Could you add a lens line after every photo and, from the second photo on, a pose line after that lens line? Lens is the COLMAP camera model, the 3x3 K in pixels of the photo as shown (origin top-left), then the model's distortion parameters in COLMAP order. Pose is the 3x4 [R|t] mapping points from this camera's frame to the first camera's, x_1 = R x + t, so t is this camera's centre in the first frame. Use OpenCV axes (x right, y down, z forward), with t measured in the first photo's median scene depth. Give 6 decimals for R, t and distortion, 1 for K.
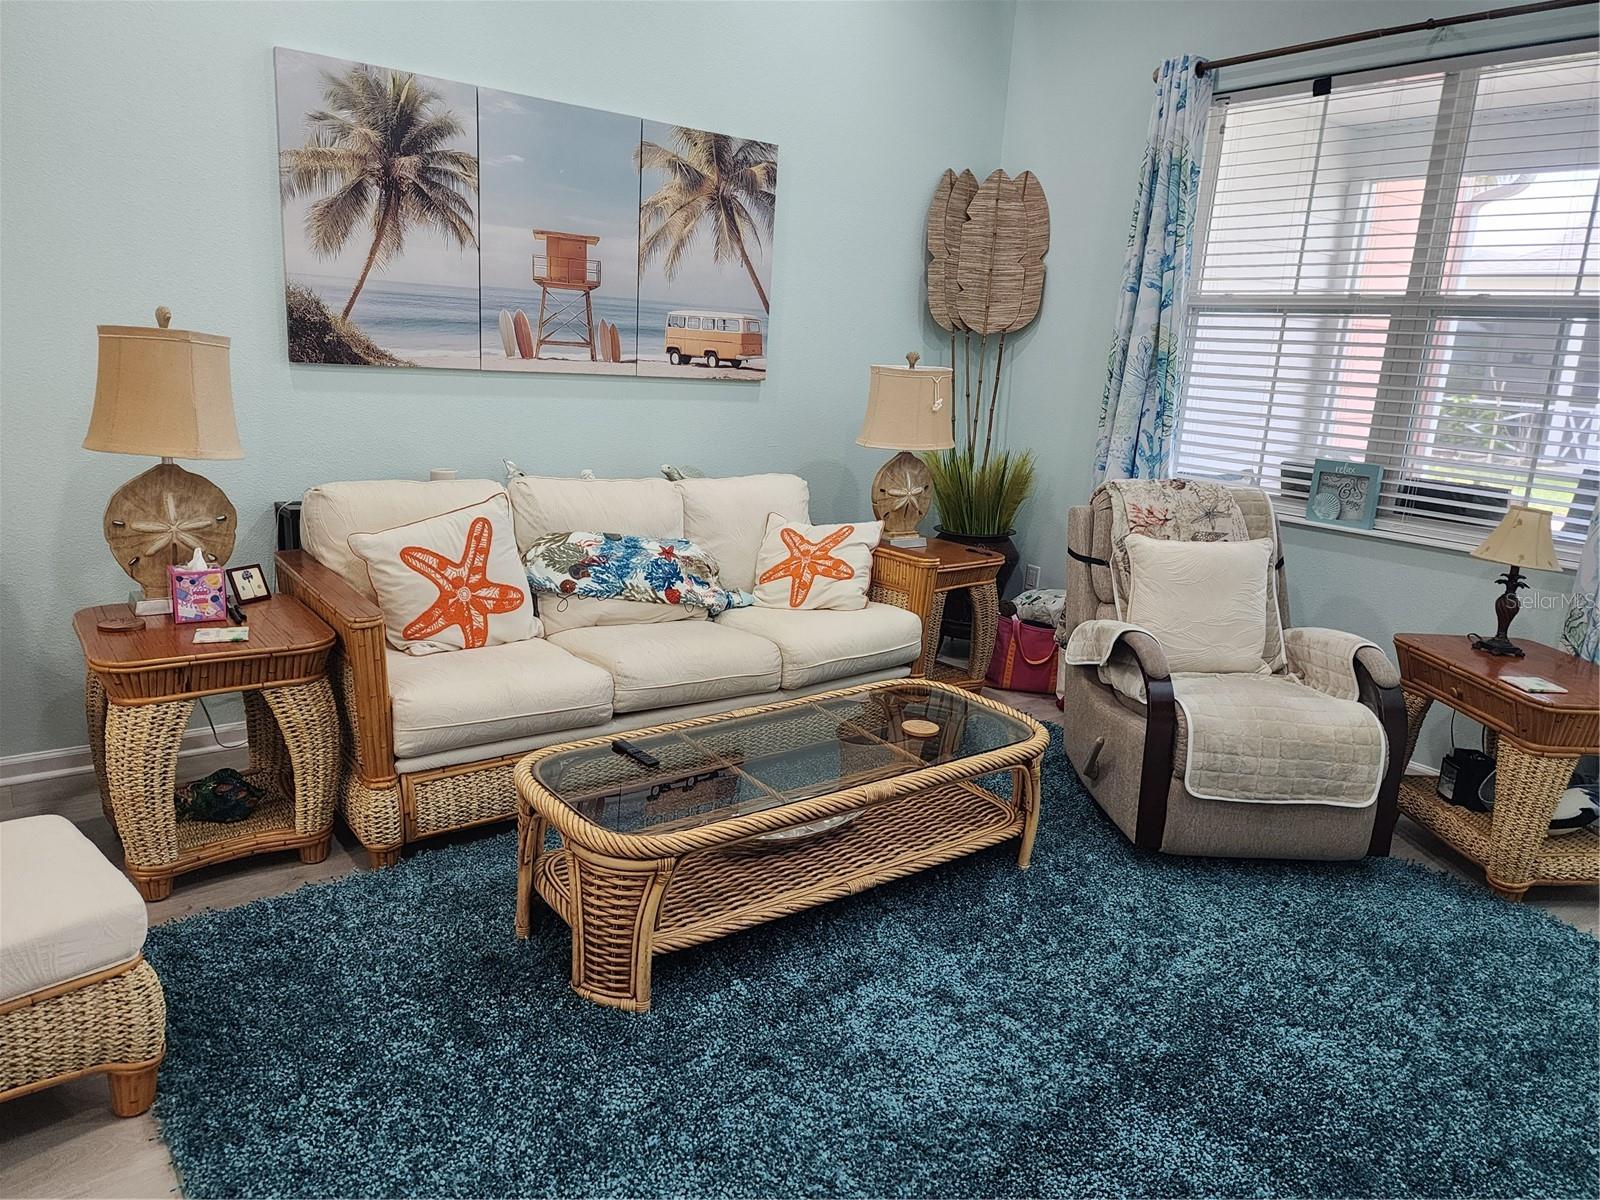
lens RADIAL K [[1075.9, 0, 800.0], [0, 1075.9, 600.0], [0, 0, 1]] dist [0.084512, -0.077578]
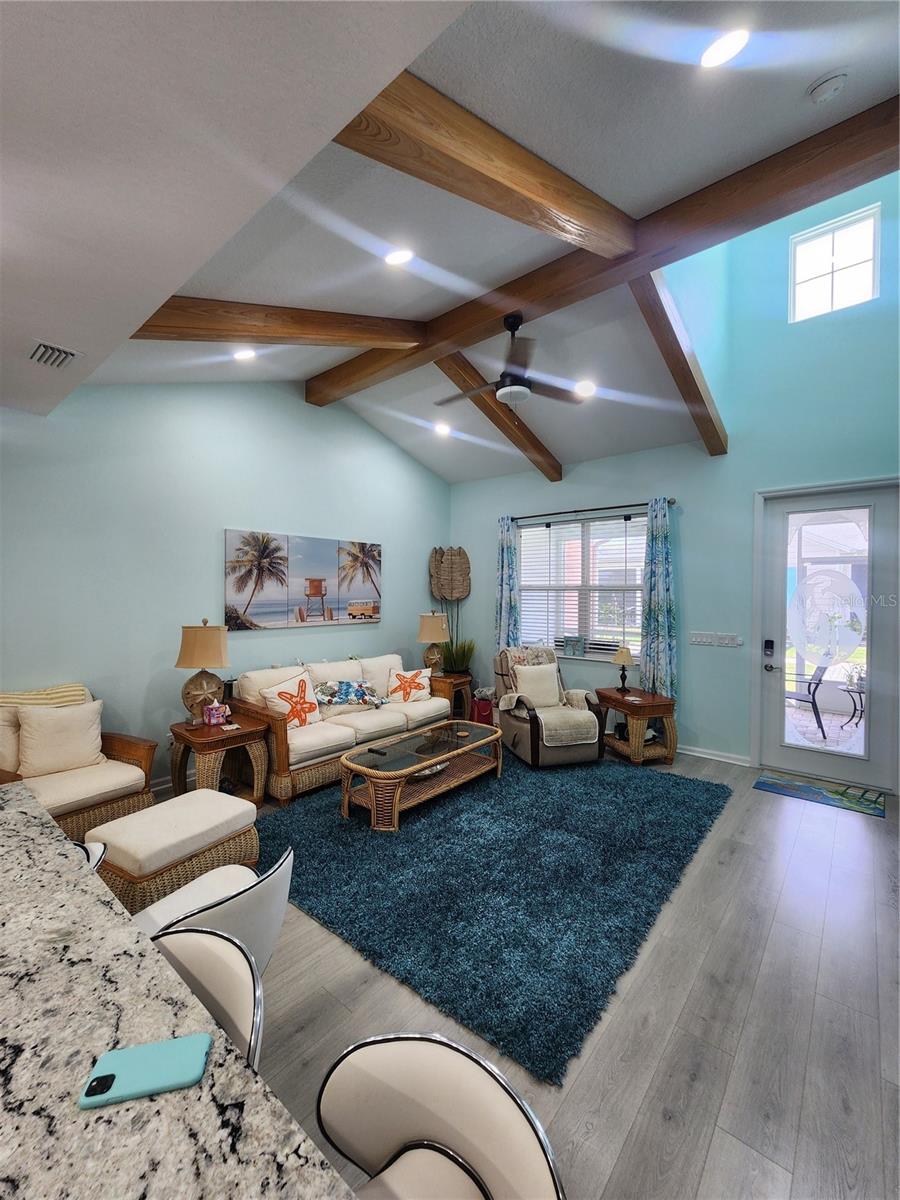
lens RADIAL K [[491.6, 0, 450.0], [0, 491.6, 600.0], [0, 0, 1]] dist [-0.001694, 0.000597]
pose [[0.972843, -0.058770, 0.223879, -0.179935], [0.104275, 0.974797, -0.197224, 0.015640], [-0.206646, 0.215213, 0.954453, -0.346817]]
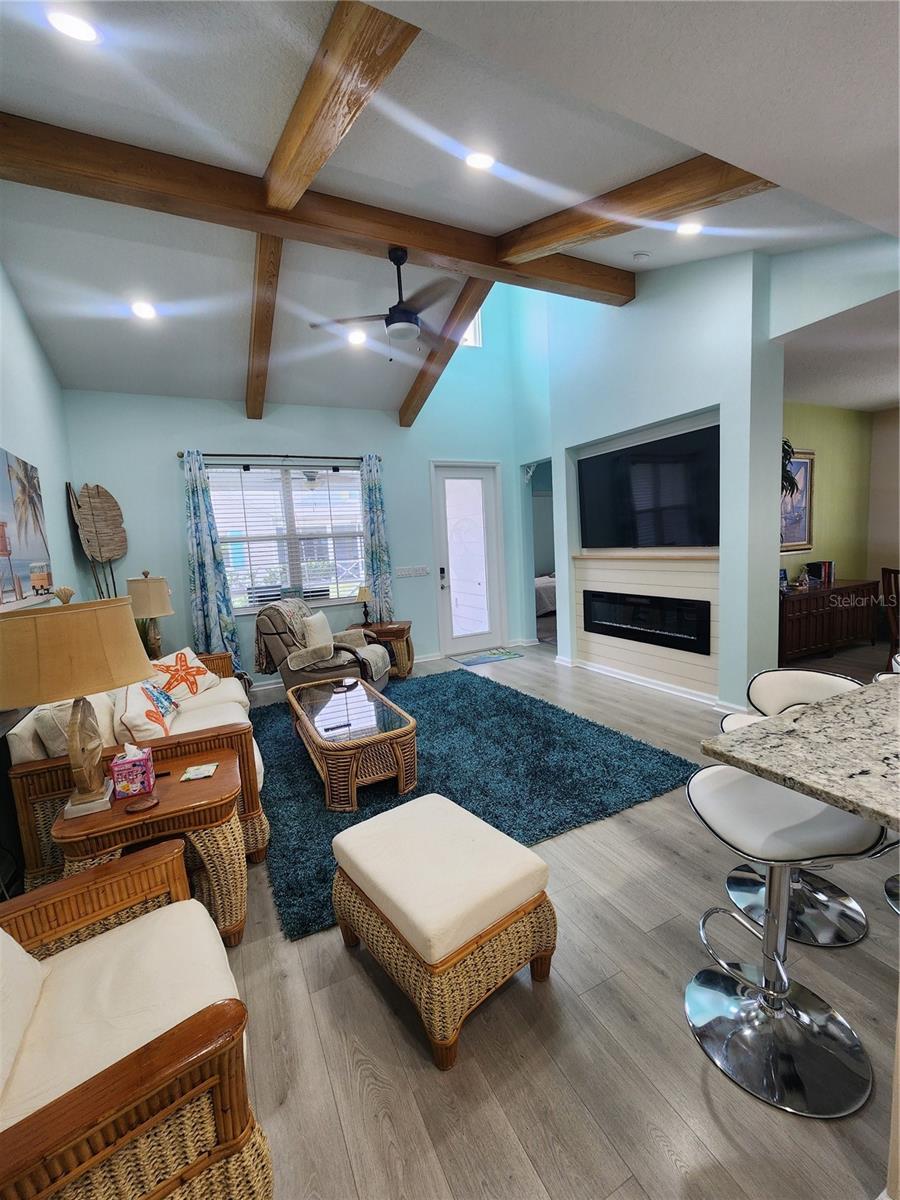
lens RADIAL K [[491.6, 0, 450.0], [0, 491.6, 600.0], [0, 0, 1]] dist [-0.001694, 0.000597]
pose [[0.178314, -0.179503, 0.967462, -0.863375], [0.293855, 0.948065, 0.121744, -0.146329], [-0.939071, 0.262585, 0.221801, 0.318930]]
